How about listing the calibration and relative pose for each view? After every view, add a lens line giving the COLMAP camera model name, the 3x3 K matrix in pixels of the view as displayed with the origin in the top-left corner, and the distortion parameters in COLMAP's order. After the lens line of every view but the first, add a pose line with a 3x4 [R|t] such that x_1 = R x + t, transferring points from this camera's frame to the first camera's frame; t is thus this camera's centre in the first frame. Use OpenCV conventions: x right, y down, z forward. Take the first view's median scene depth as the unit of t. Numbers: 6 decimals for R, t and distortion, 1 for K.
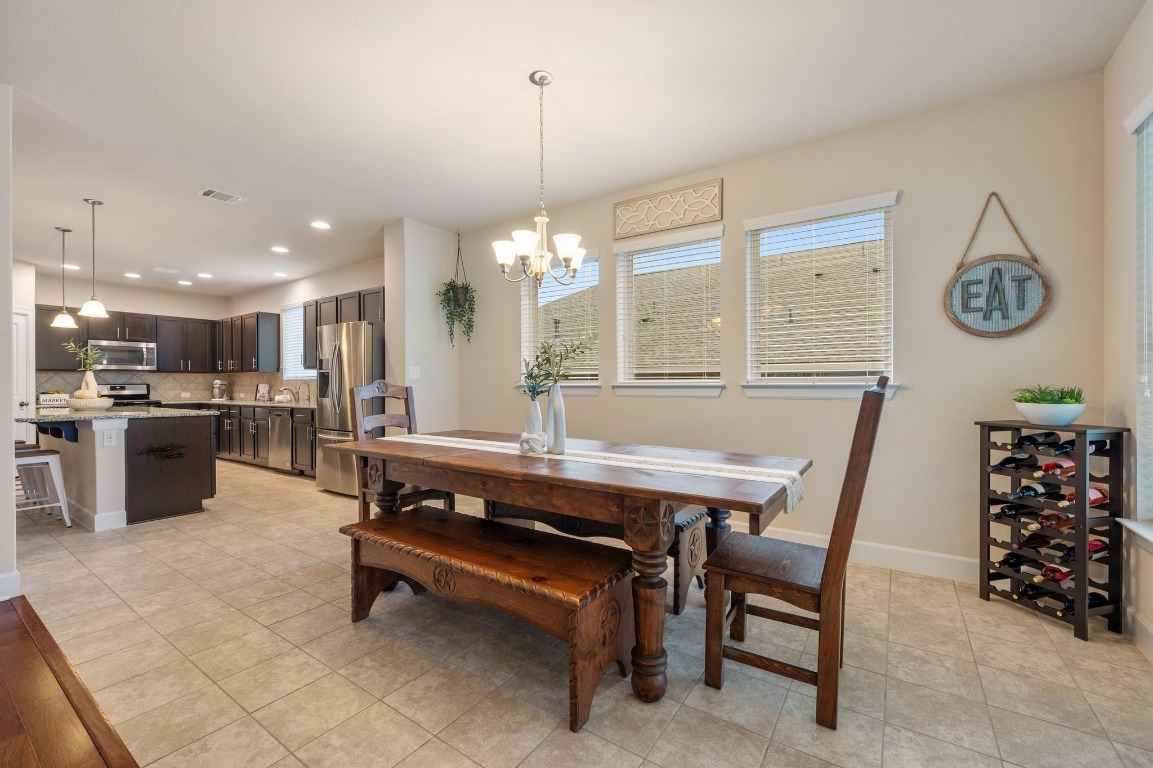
lens RADIAL K [[479.6, 0, 576.2], [0, 479.6, 389.7], [0, 0, 1]] dist [-0.002599, -0.000057]
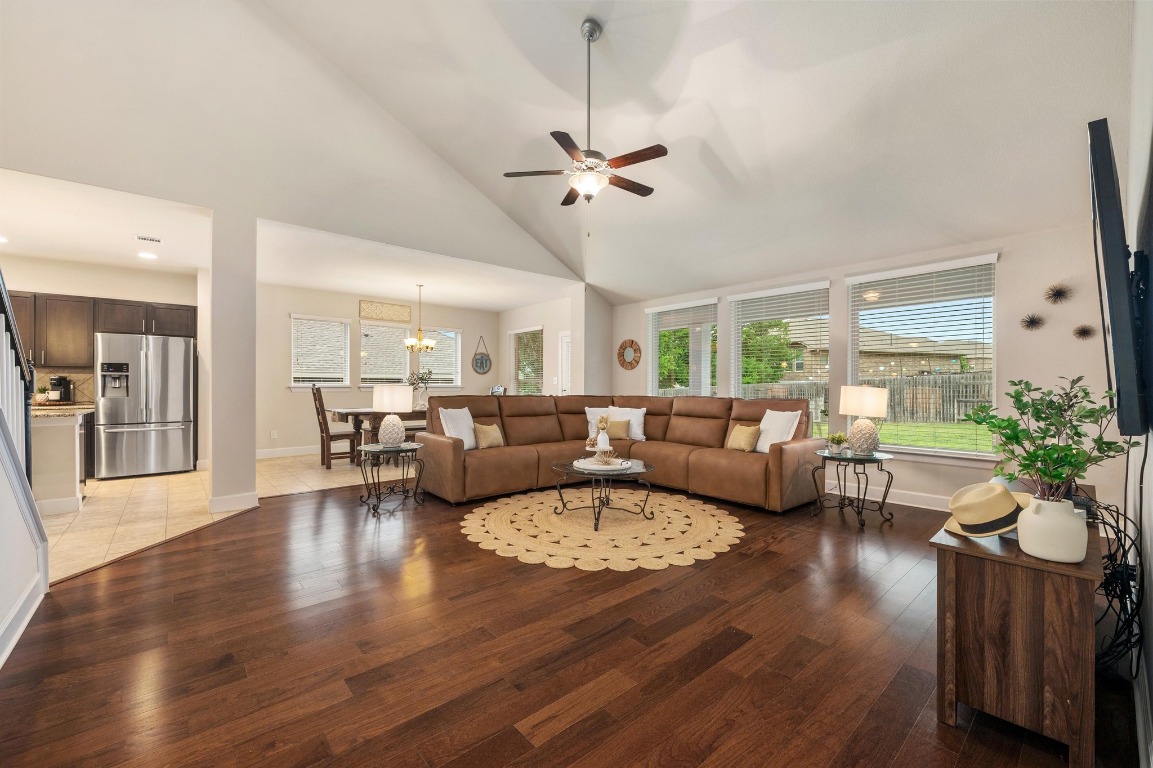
lens RADIAL K [[465.3, 0, 574.4], [0, 465.3, 383.7], [0, 0, 1]] dist [-0.004320, -0.000115]
pose [[0.246269, 0.008895, 0.969161, -0.918424], [0.008282, 0.999902, -0.011282, 0.004766], [-0.969166, 0.010805, 0.246172, -0.226752]]
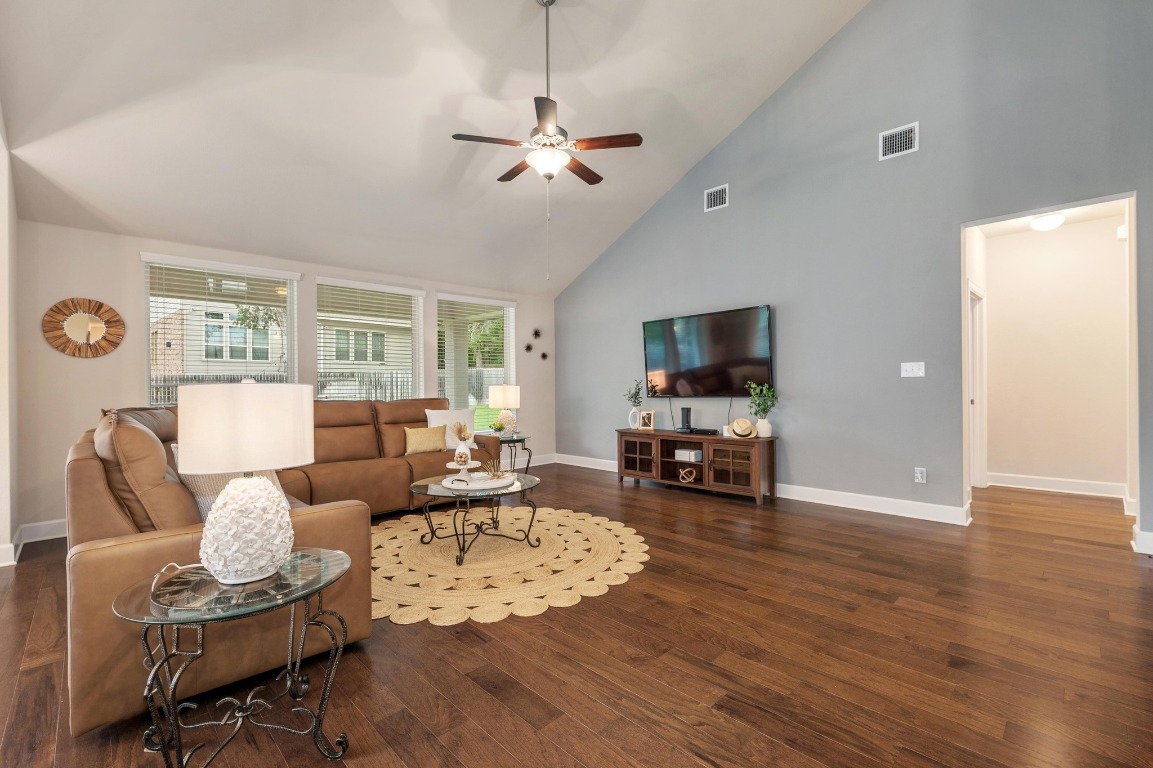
lens RADIAL K [[505.2, 0, 576.5], [0, 505.2, 384.0], [0, 0, 1]] dist [0.000258, 0.000266]
pose [[-0.980958, 0.012427, 0.193822, -0.565810], [0.014011, 0.999879, 0.006806, -0.001820], [-0.193714, 0.009392, -0.981013, 0.336252]]
